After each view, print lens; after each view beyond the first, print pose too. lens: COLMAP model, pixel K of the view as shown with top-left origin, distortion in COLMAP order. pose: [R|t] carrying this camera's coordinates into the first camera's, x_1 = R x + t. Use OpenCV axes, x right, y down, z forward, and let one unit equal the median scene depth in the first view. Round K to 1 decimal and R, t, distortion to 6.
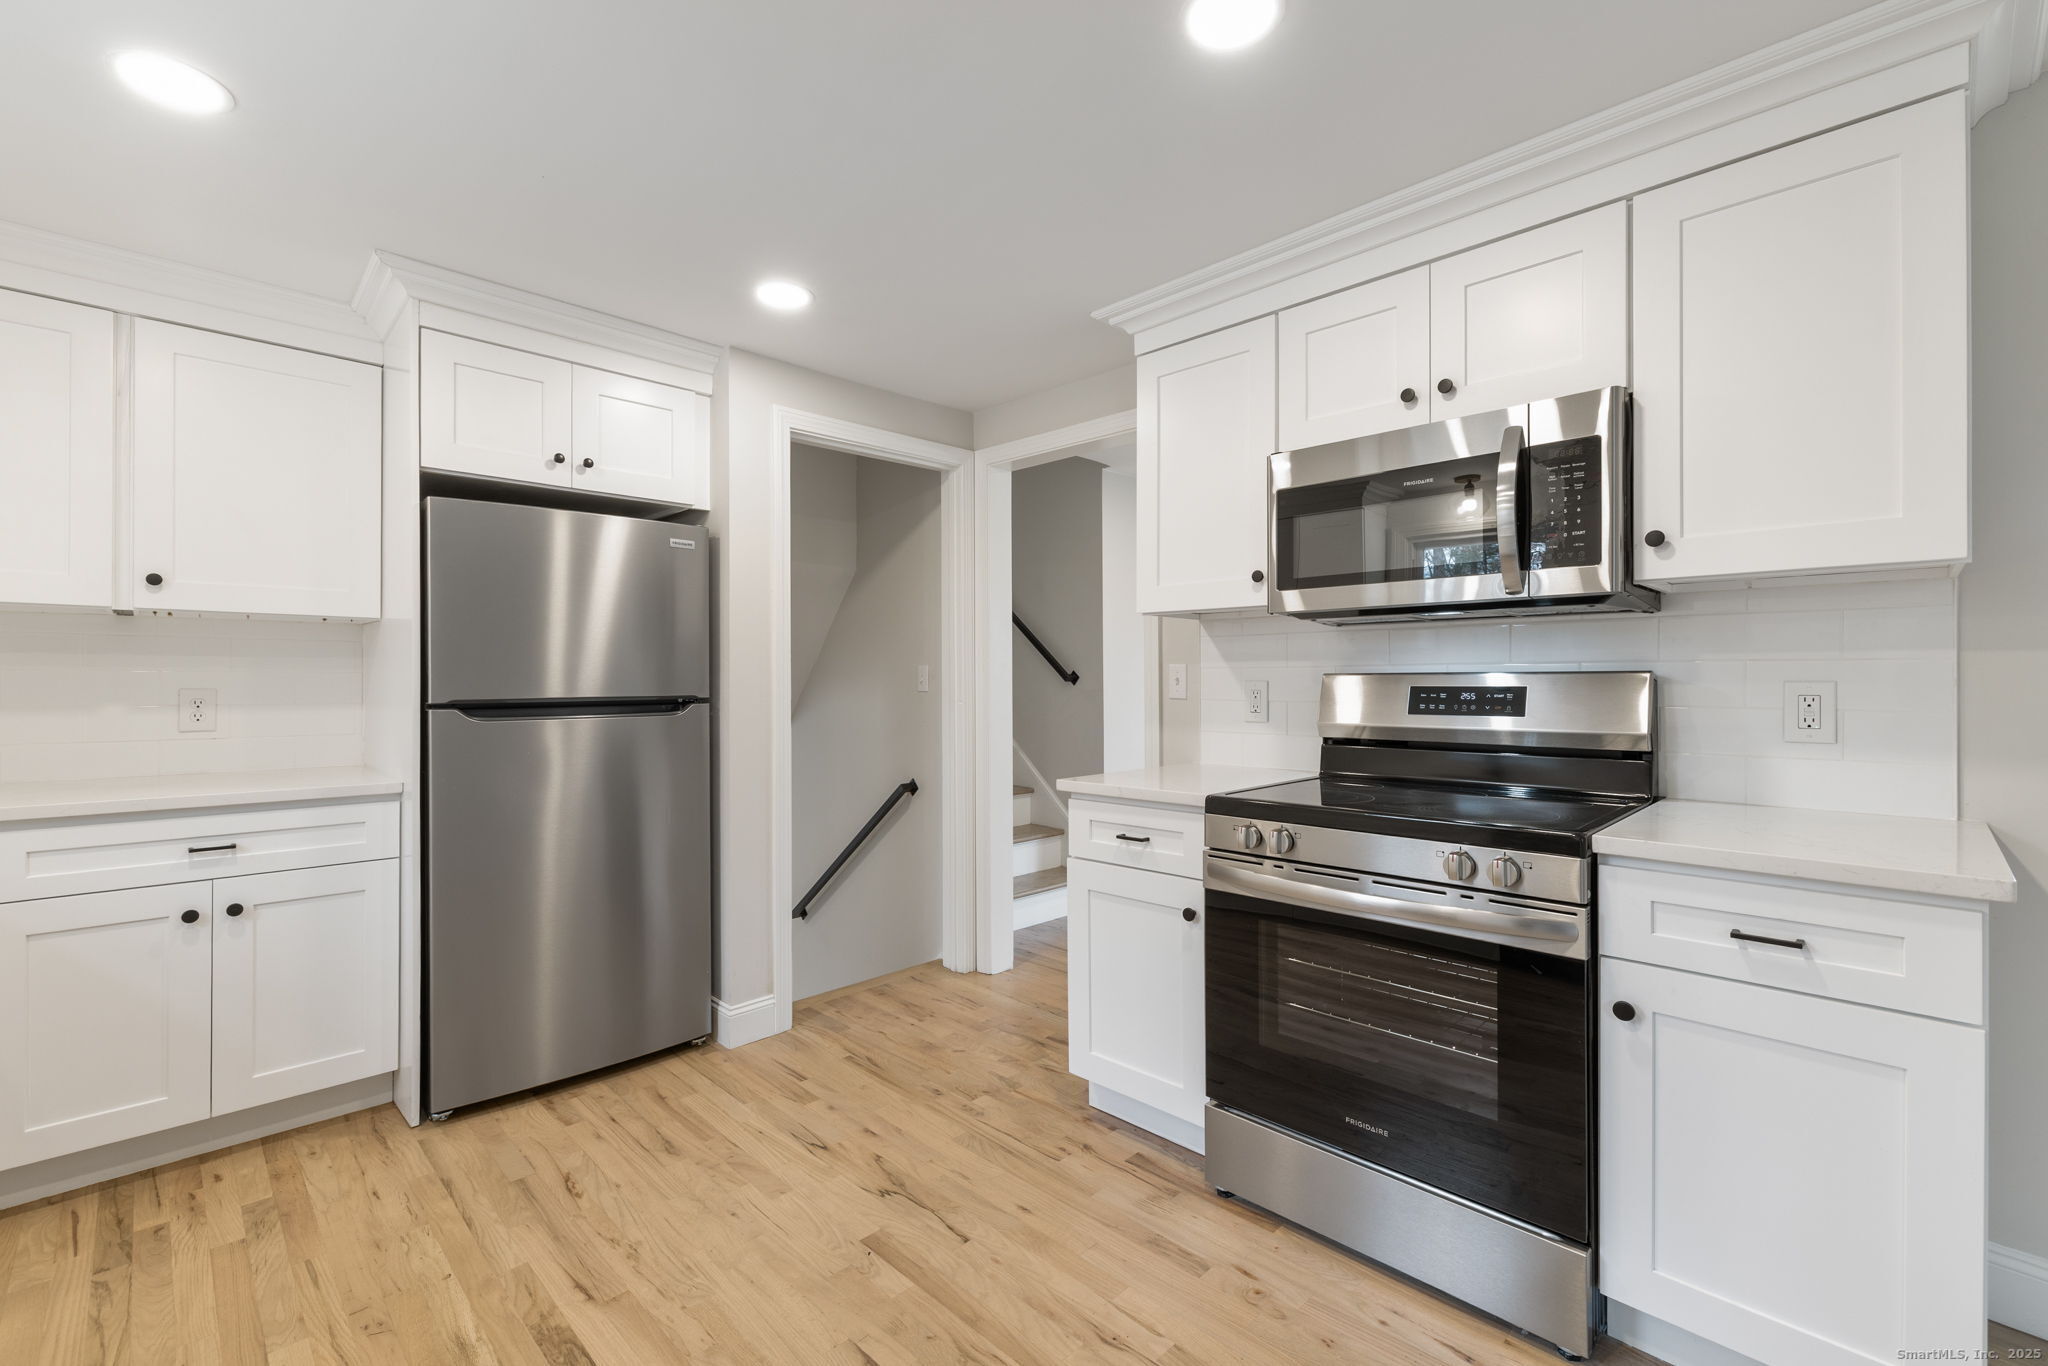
lens RADIAL K [[875.9, 0, 1025.0], [0, 875.9, 678.8], [0, 0, 1]] dist [-0.002628, 0.000534]
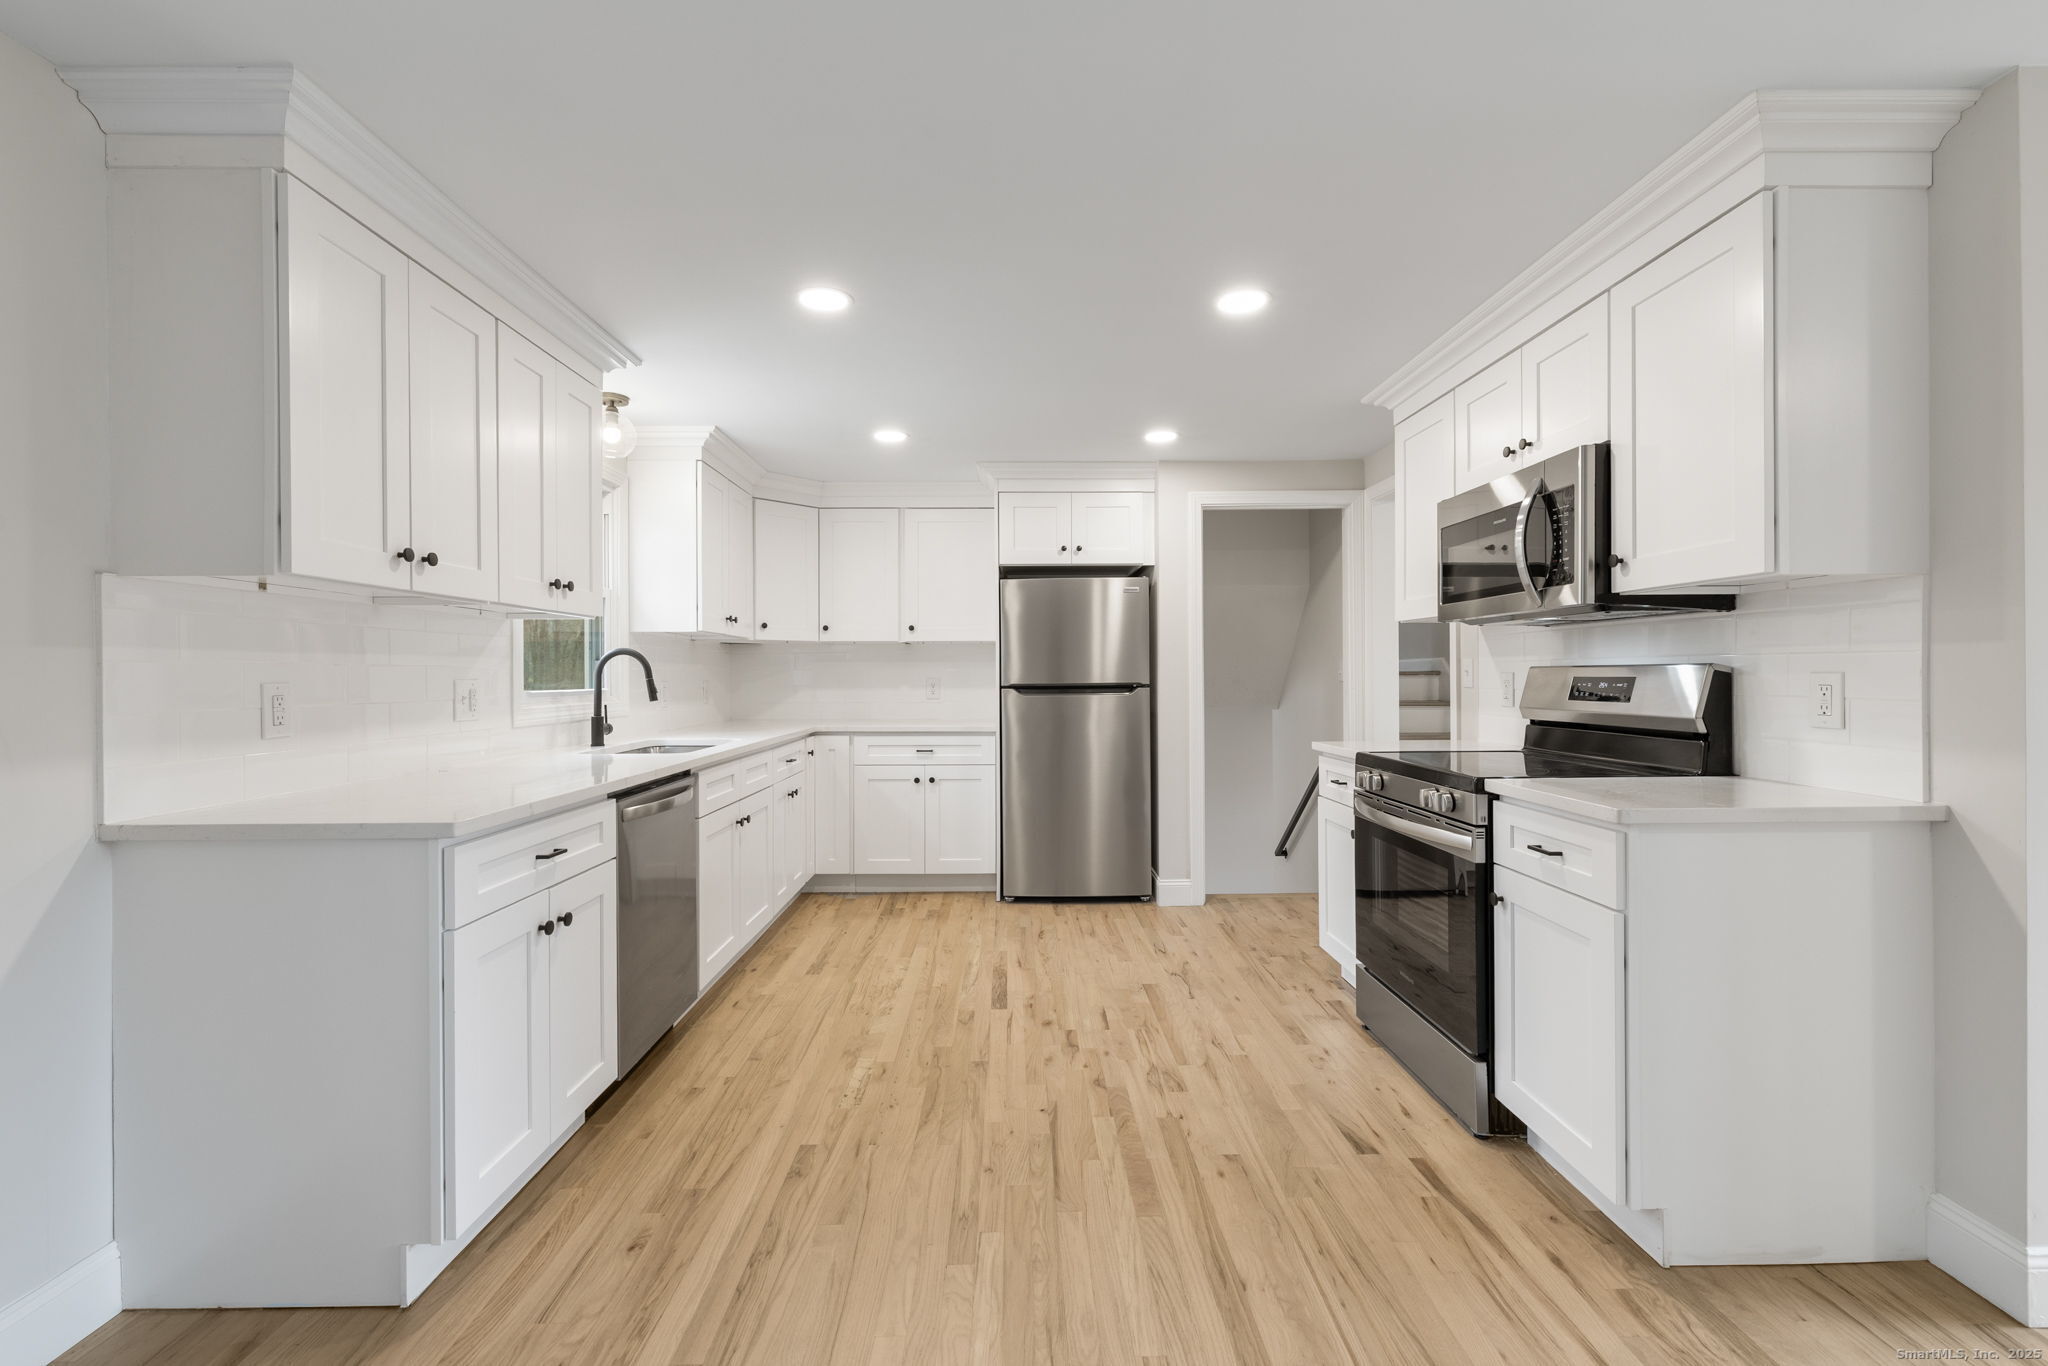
lens RADIAL K [[875.9, 0, 1024.1], [0, 875.9, 676.2], [0, 0, 1]] dist [-0.002628, 0.000534]
pose [[0.718744, -0.000823, -0.695274, 0.765058], [0.005698, 0.999973, 0.004706, -0.002310], [0.695252, -0.007344, 0.718729, -0.397659]]
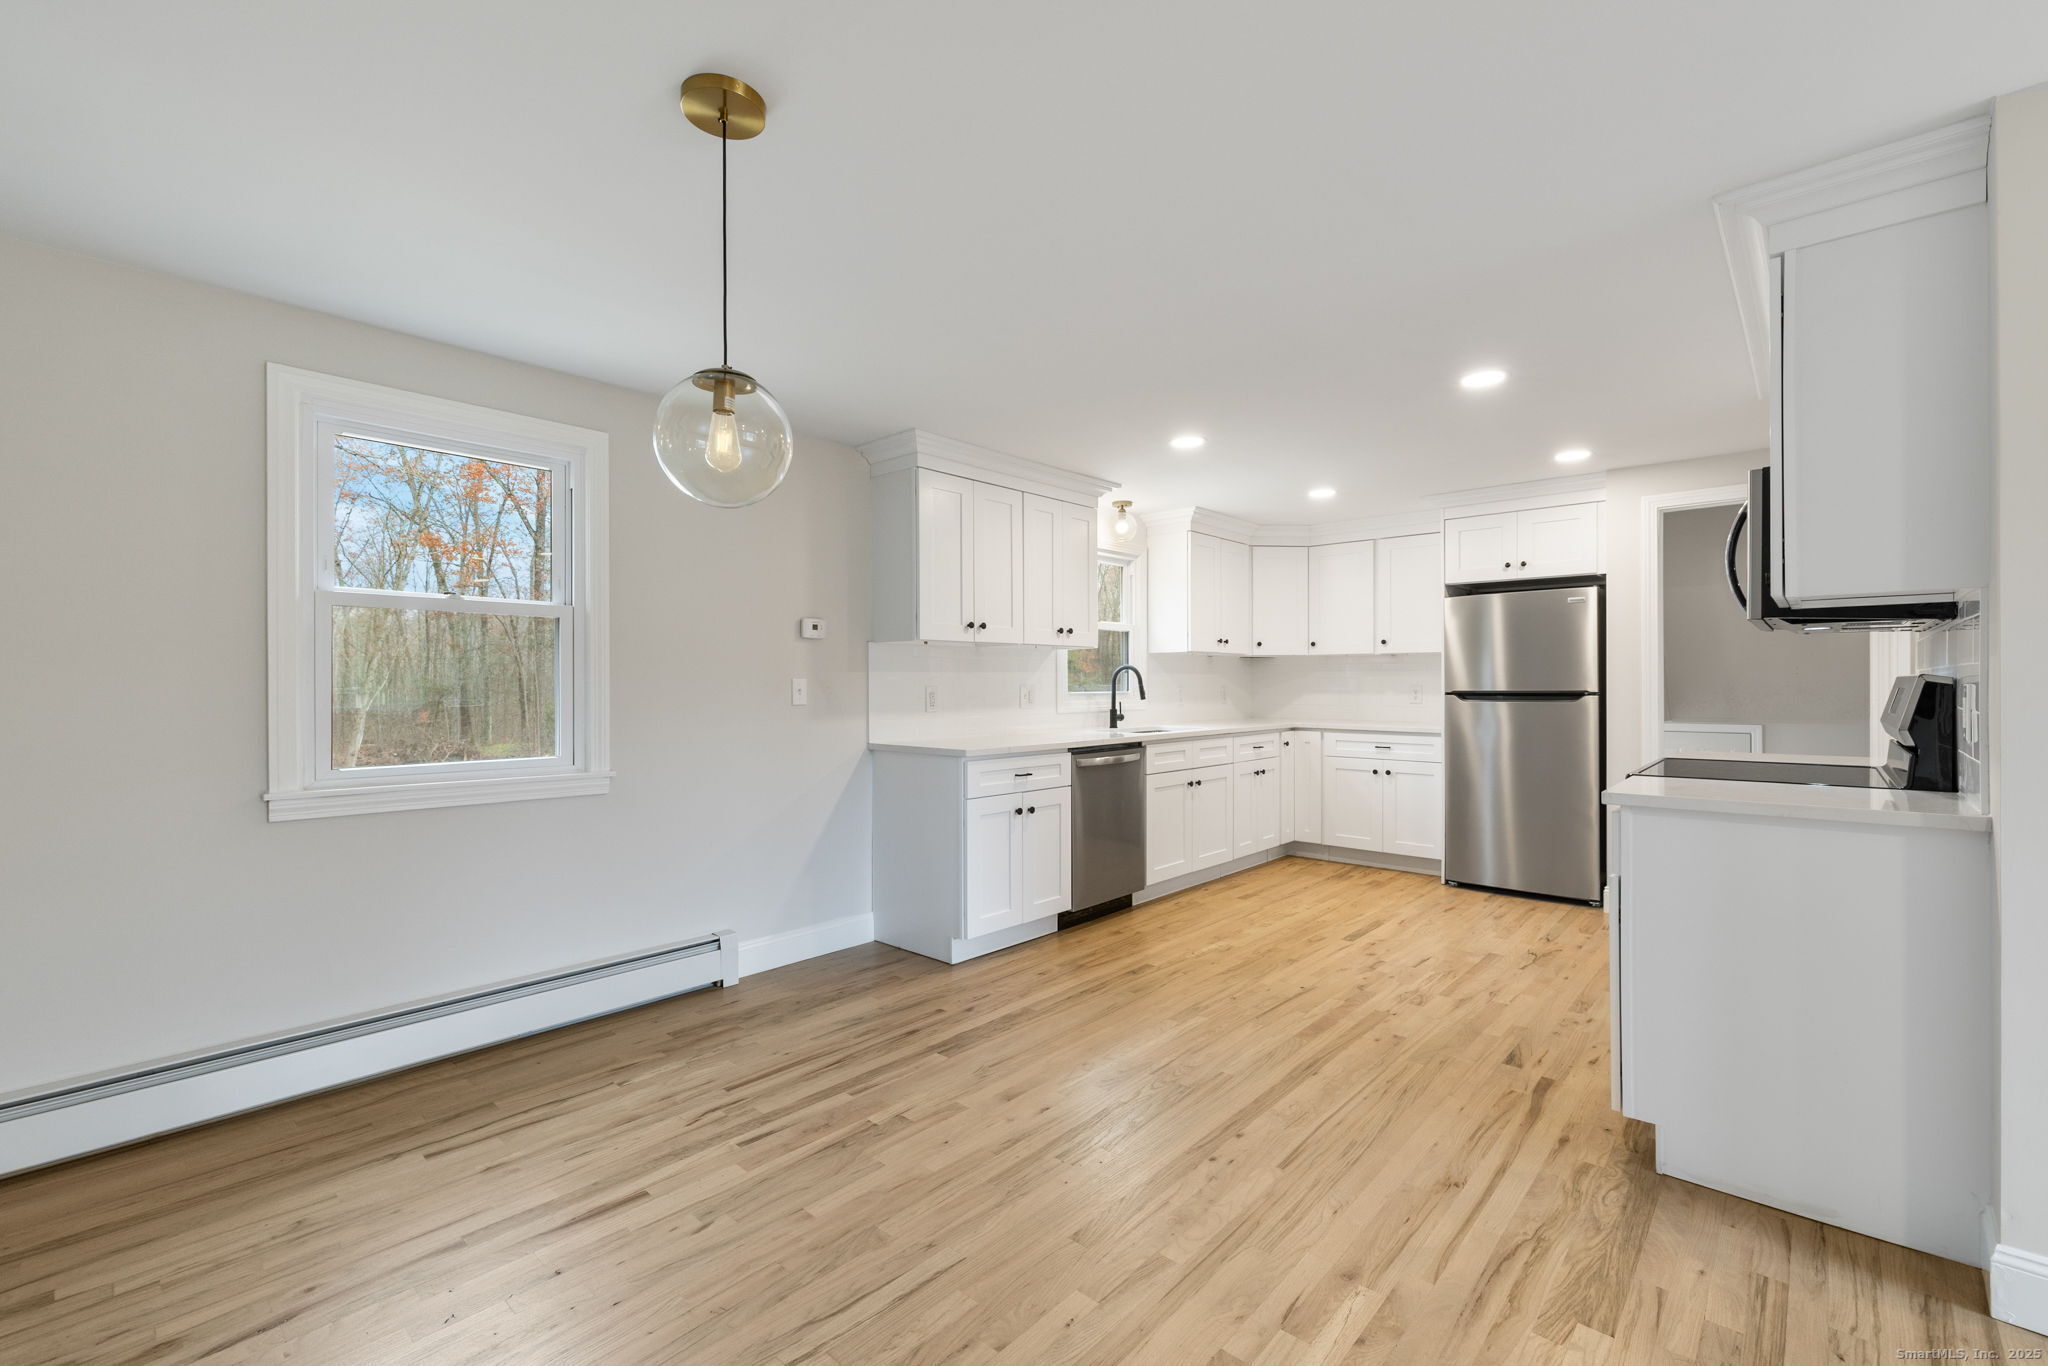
lens RADIAL K [[875.9, 0, 1031.7], [0, 875.9, 685.8], [0, 0, 1]] dist [-0.002628, 0.000534]
pose [[0.054957, 0.005131, -0.998476, 1.556610], [0.005635, 0.999969, 0.005449, -0.006291], [0.998473, -0.005926, 0.054926, -0.166509]]
